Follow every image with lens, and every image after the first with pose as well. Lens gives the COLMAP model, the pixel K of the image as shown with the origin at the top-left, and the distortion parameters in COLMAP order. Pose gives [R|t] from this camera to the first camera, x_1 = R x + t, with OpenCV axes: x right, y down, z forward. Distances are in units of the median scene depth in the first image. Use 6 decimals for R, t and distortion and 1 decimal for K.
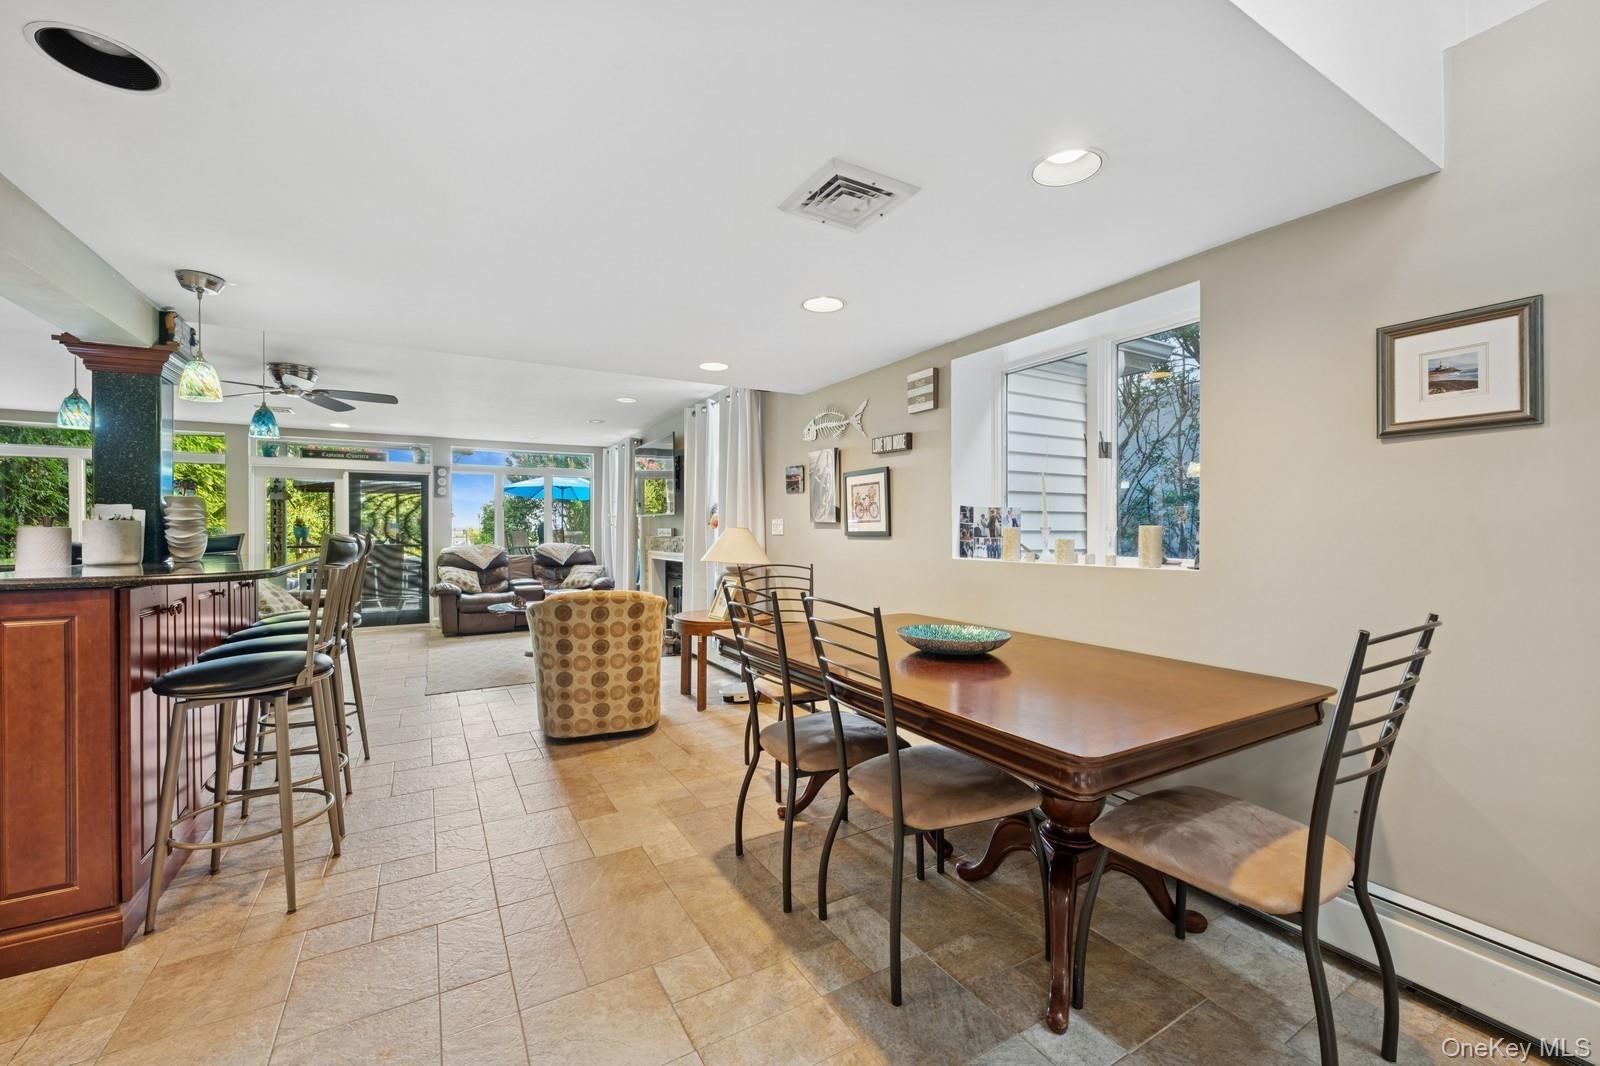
lens RADIAL K [[641.7, 0, 800.4], [0, 641.7, 529.5], [0, 0, 1]] dist [-0.000745, 0.000010]
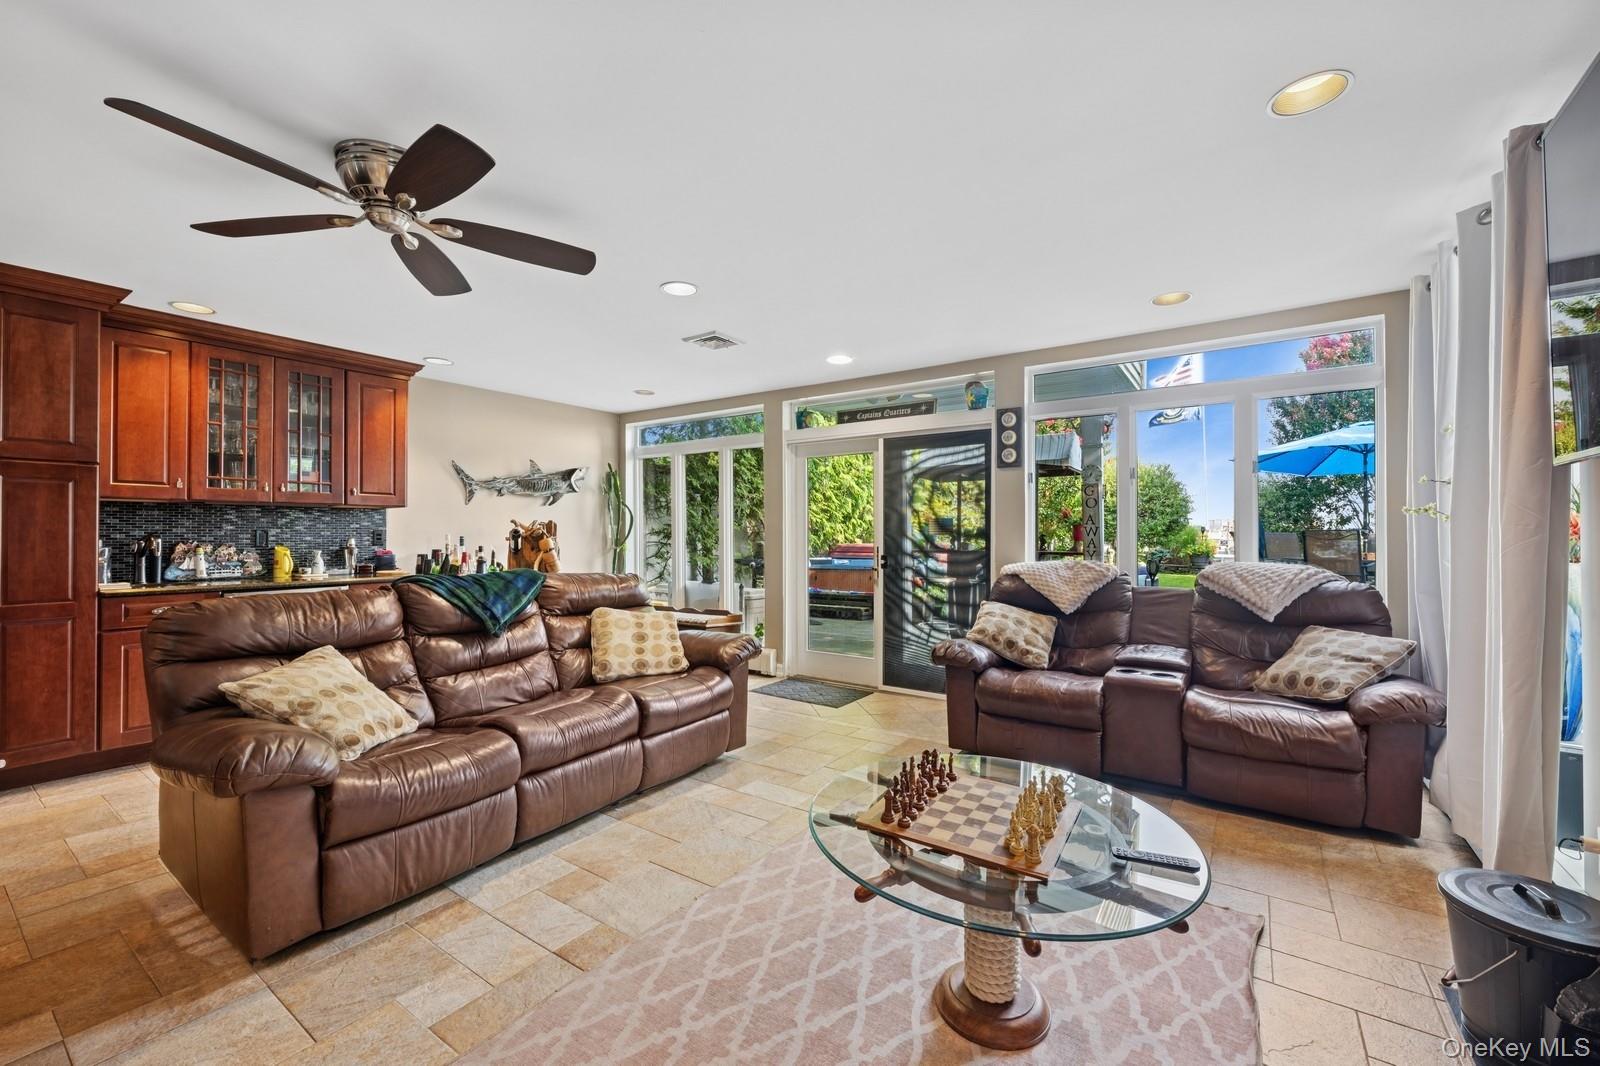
lens RADIAL K [[641.7, 0, 797.8], [0, 641.7, 536.3], [0, 0, 1]] dist [-0.000745, 0.000010]
pose [[0.422689, 0.008600, -0.906234, -0.163487], [0.000057, 0.999955, 0.009516, 0.001316], [0.906275, -0.004074, 0.422670, 0.654590]]
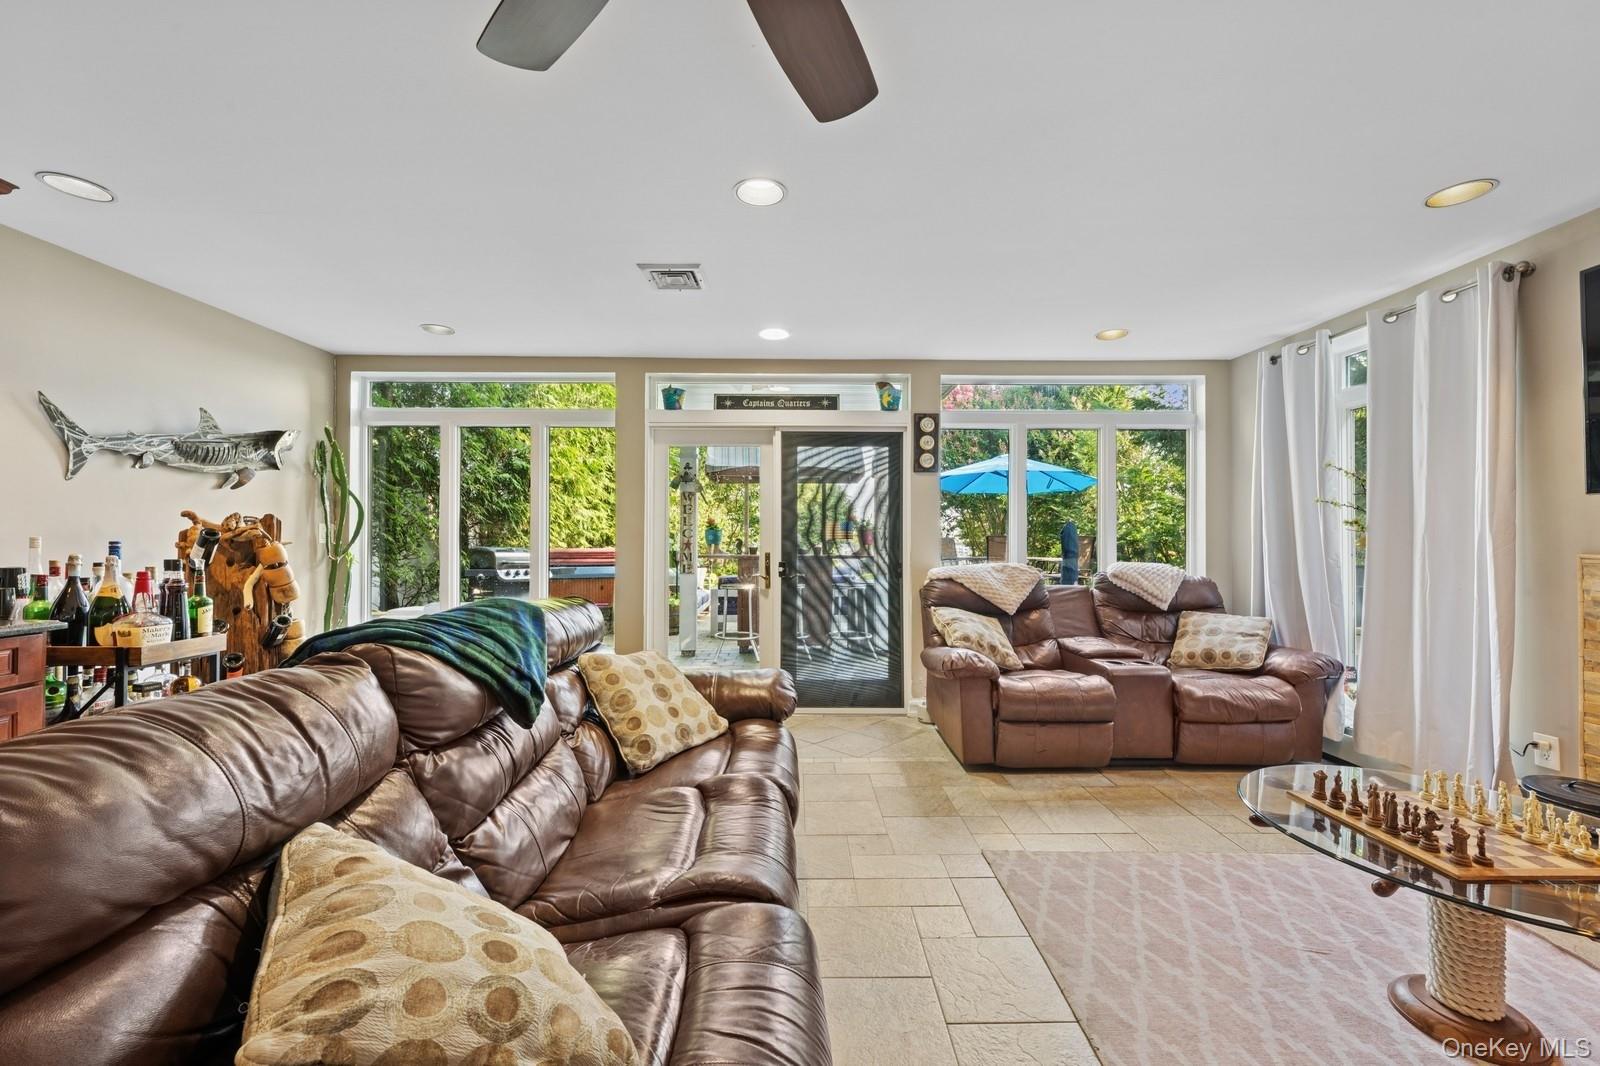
lens RADIAL K [[641.7, 0, 802.8], [0, 641.7, 532.8], [0, 0, 1]] dist [-0.000745, 0.000010]
pose [[0.867314, 0.002935, -0.497752, -0.404999], [-0.005559, 0.999977, -0.003791, 0.002347], [0.497730, 0.006055, 0.867311, 0.518018]]
